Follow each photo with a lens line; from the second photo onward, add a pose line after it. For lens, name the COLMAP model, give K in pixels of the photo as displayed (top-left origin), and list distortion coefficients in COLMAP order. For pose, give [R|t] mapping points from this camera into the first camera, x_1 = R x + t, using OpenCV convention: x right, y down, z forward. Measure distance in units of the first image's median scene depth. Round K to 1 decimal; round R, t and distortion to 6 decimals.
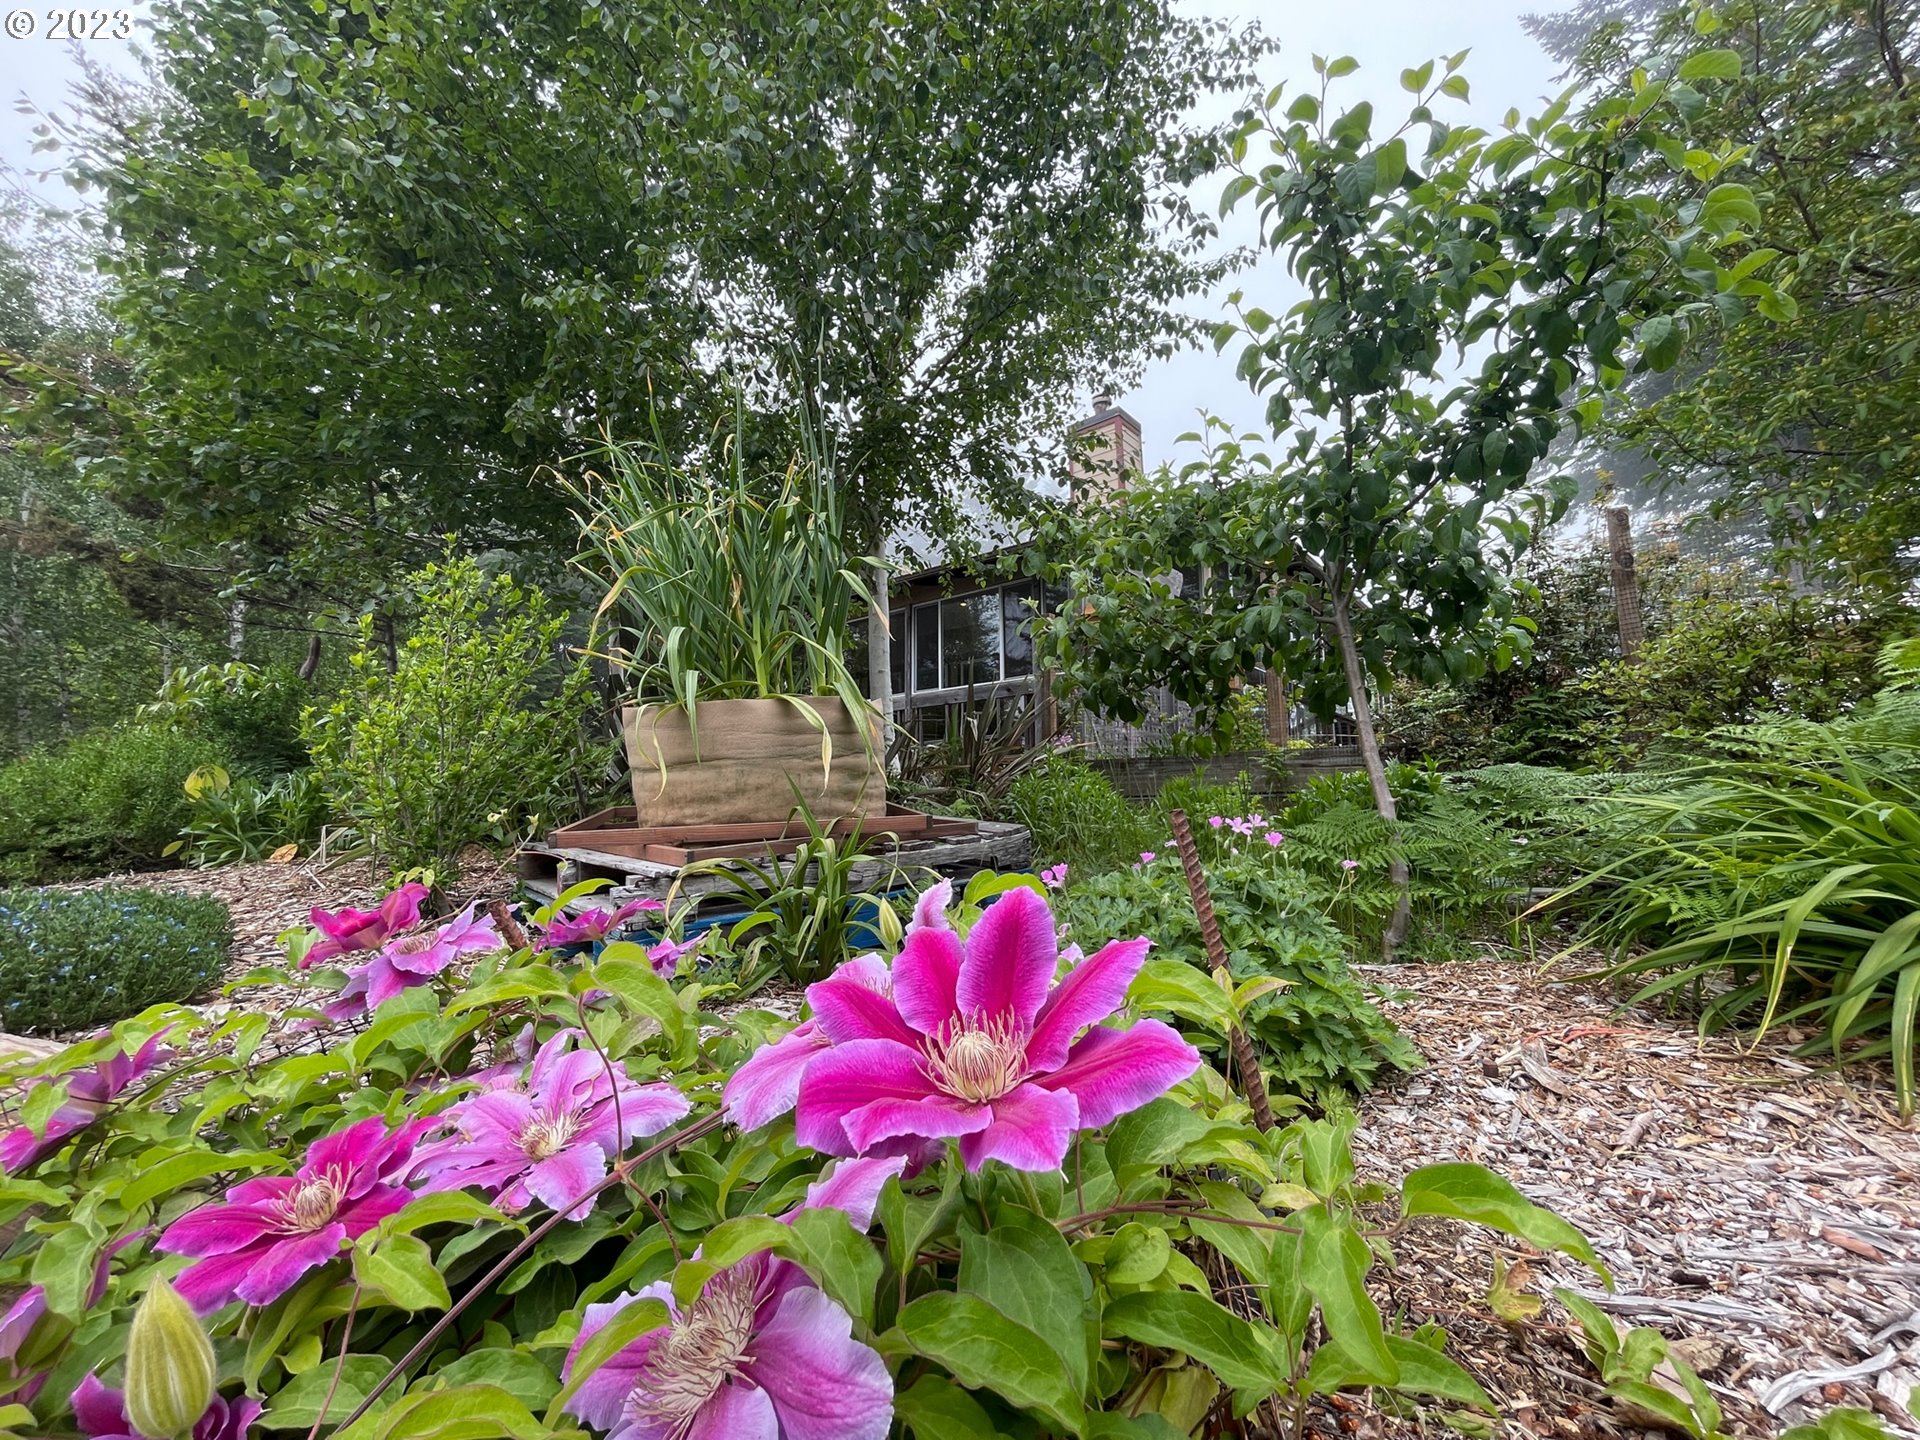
lens RADIAL K [[800.1, 0, 955.6], [0, 800.1, 733.4], [0, 0, 1]] dist [-0.000410, -0.000142]
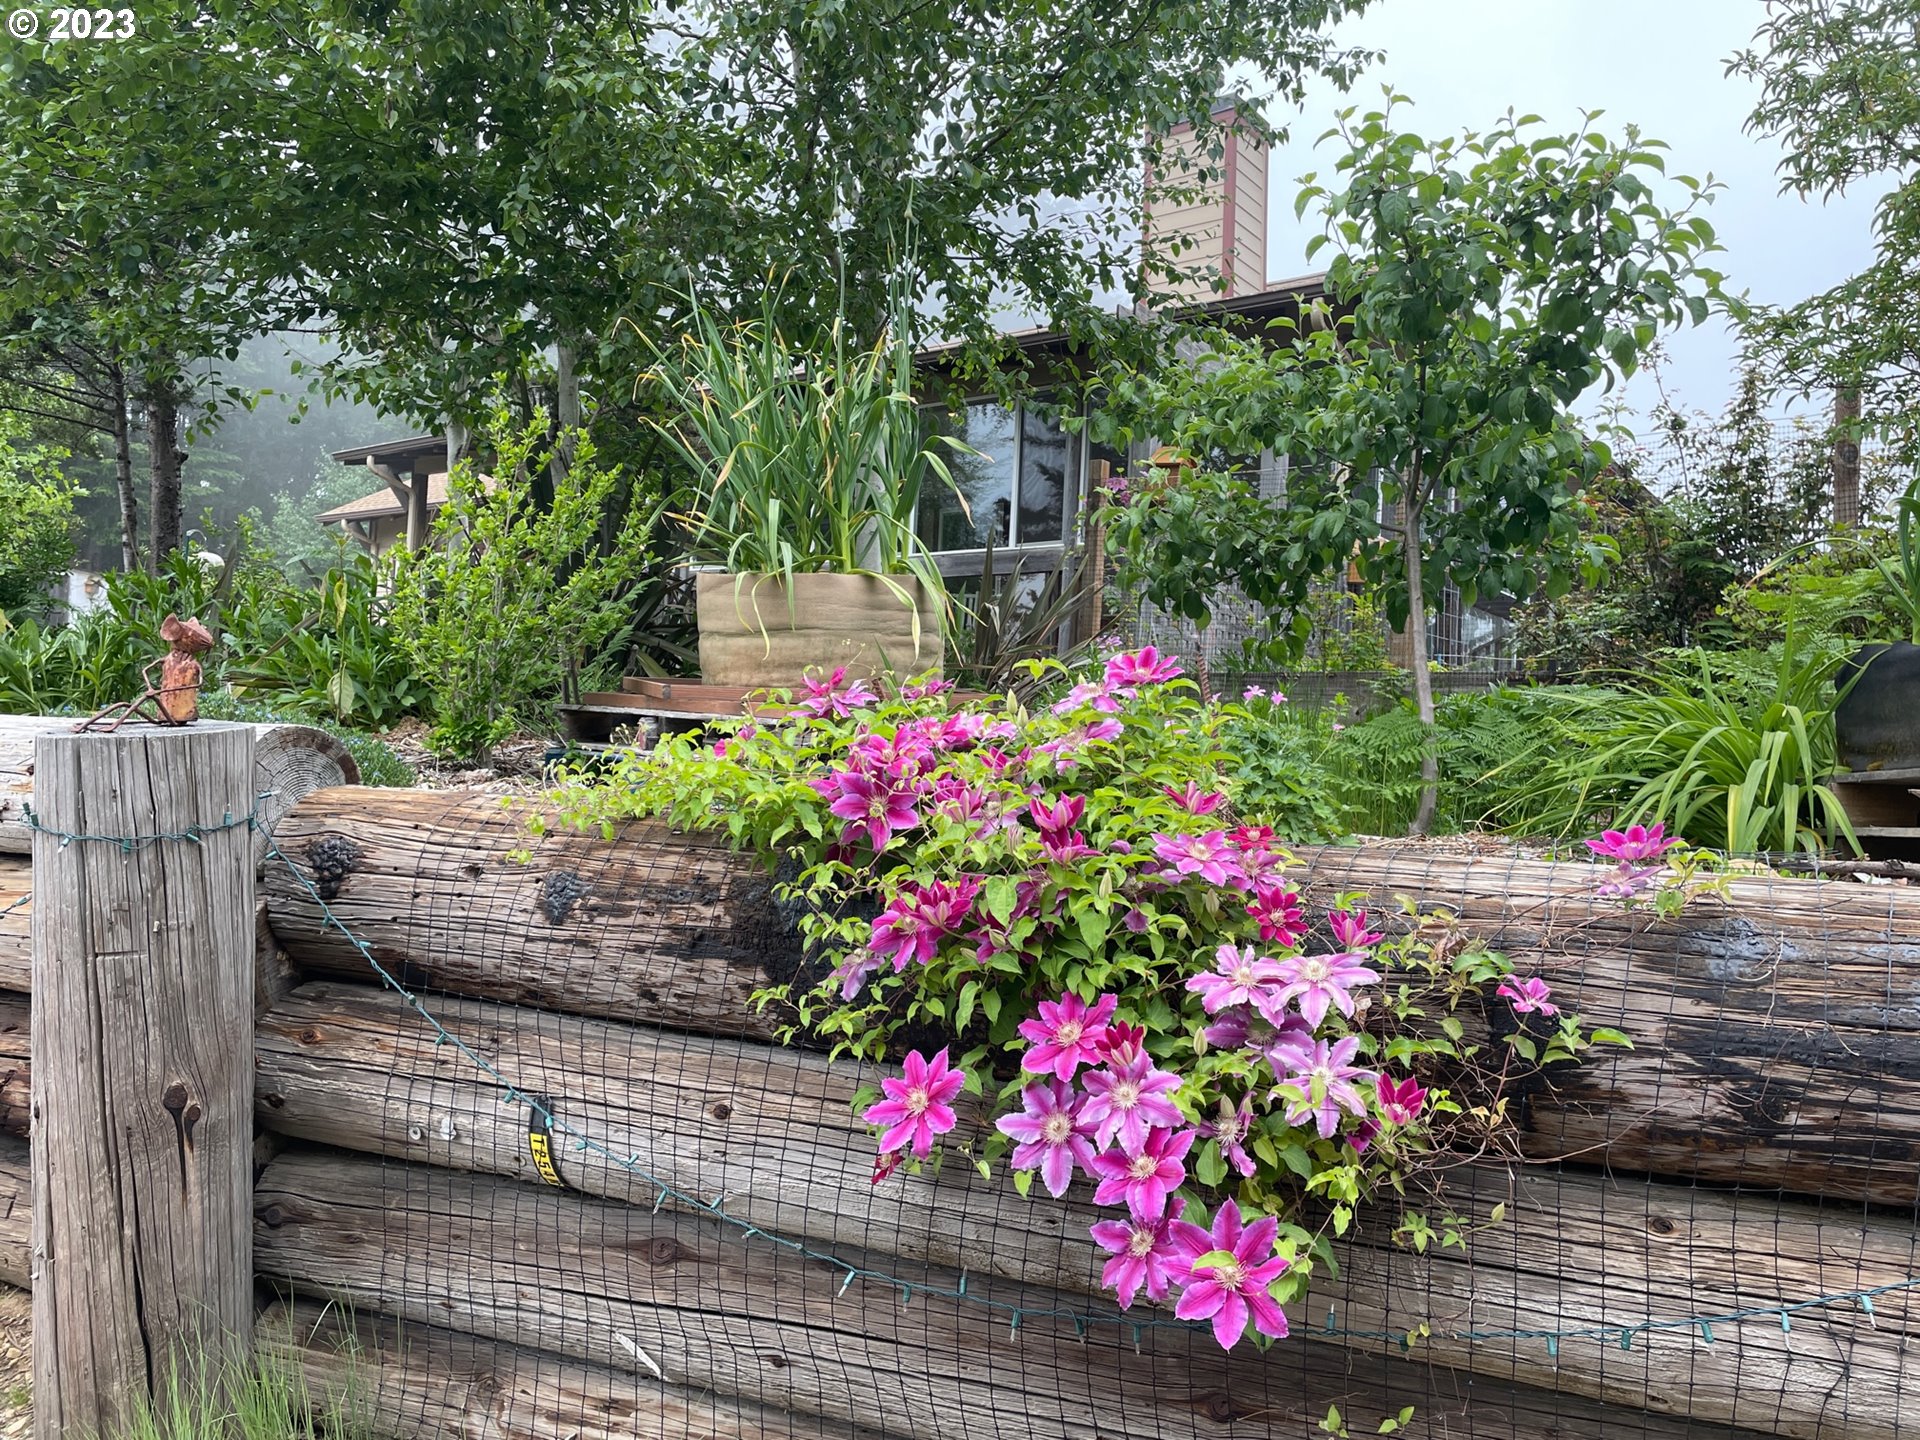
lens RADIAL K [[1323.8, 0, 960.0], [0, 1323.8, 720.0], [0, 0, 1]] dist [0.005061, 0.000856]
pose [[0.997406, 0.063080, 0.034663, -0.106546], [-0.065359, 0.995466, 0.069107, 0.013691], [-0.030147, -0.071193, 0.997007, -0.554118]]
